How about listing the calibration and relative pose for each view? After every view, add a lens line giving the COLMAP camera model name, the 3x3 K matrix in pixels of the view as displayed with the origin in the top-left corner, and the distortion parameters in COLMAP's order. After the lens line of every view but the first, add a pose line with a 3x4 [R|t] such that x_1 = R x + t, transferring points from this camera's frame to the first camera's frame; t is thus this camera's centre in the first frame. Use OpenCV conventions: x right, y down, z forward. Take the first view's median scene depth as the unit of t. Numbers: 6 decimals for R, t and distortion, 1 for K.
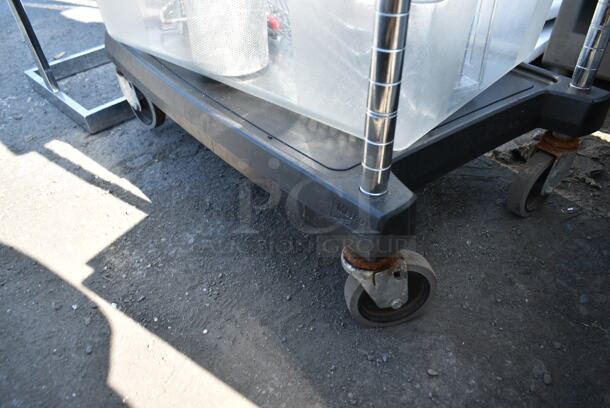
lens RADIAL K [[461.4, 0, 306.6], [0, 461.4, 204.4], [0, 0, 1]] dist [-0.023972, 0.008232]
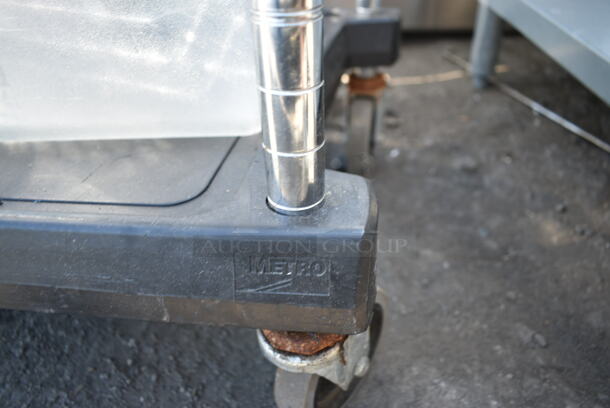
lens RADIAL K [[461.4, 0, 310.1], [0, 461.4, 205.2], [0, 0, 1]] dist [-0.023972, 0.008232]
pose [[0.754722, -0.393936, 0.524603, -0.072403], [0.420679, 0.904205, 0.073776, -0.039905], [-0.503412, 0.165009, 0.848144, 0.406077]]
